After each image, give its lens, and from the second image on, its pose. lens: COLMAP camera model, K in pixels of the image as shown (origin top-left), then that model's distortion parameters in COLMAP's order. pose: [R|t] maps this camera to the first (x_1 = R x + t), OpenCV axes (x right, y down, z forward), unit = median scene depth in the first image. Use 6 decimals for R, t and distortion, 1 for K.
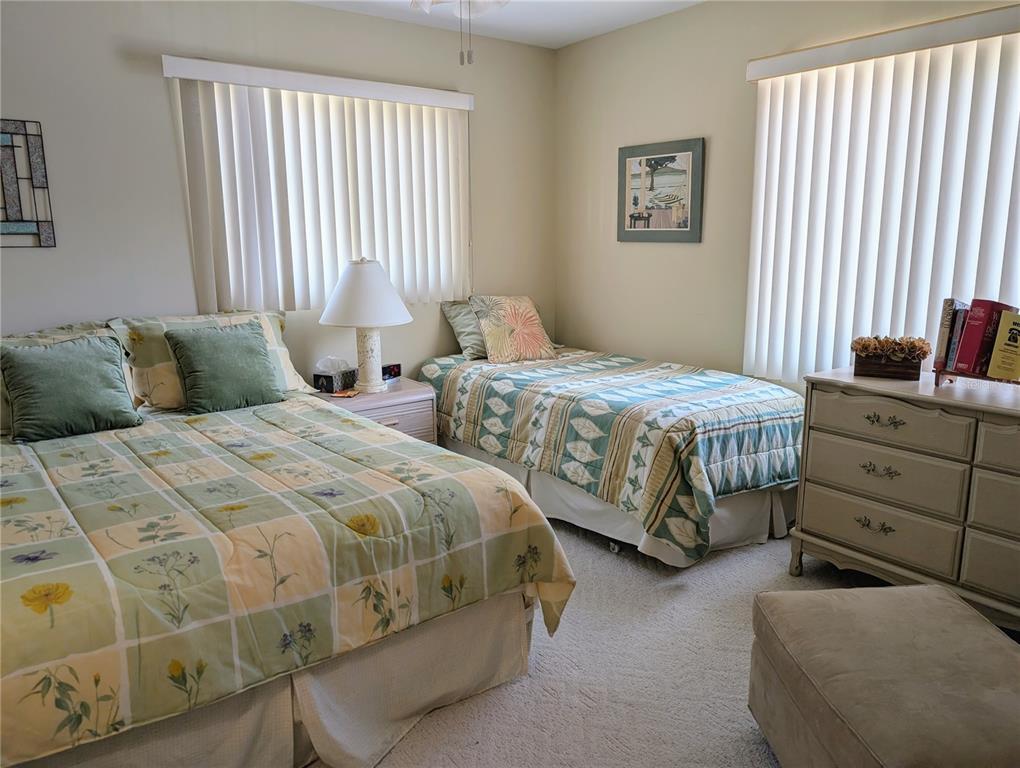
lens RADIAL K [[729.5, 0, 510.0], [0, 729.5, 384.0], [0, 0, 1]] dist [0.006630, -0.002952]
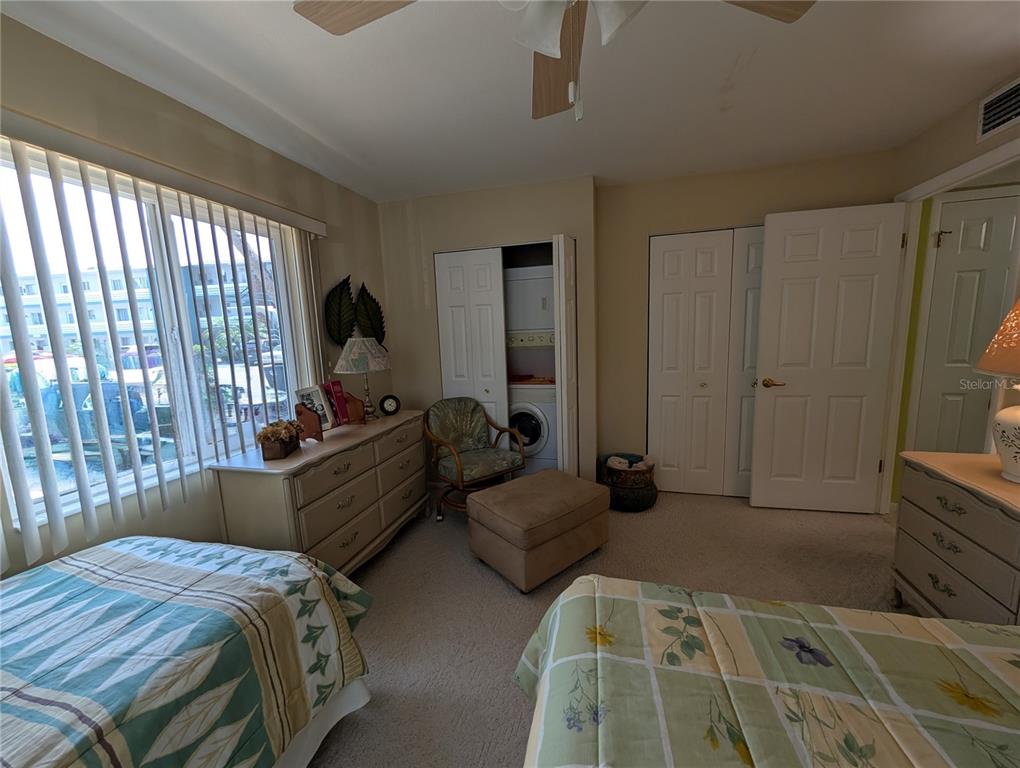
lens RADIAL K [[385.1, 0, 507.3], [0, 385.1, 385.5], [0, 0, 1]] dist [0.000582, 0.000242]
pose [[-0.607696, -0.082918, 0.789829, -0.246251], [0.194654, 0.948647, 0.249358, -0.204344], [-0.769945, 0.305277, -0.560349, 0.958994]]
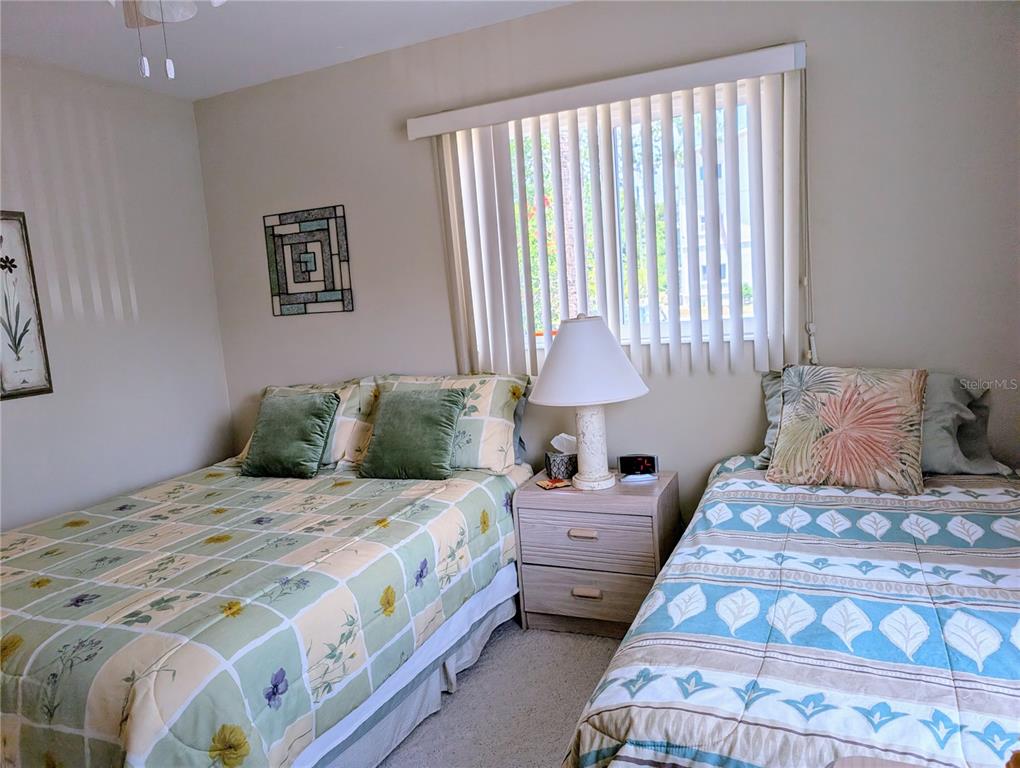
lens RADIAL K [[733.3, 0, 505.5], [0, 733.3, 396.6], [0, 0, 1]] dist [0.014894, -0.012327]
pose [[0.477012, 0.097154, -0.873510, 0.541698], [-0.105267, 0.993033, 0.052962, -0.144486], [0.872570, 0.066689, 0.483916, 0.683590]]
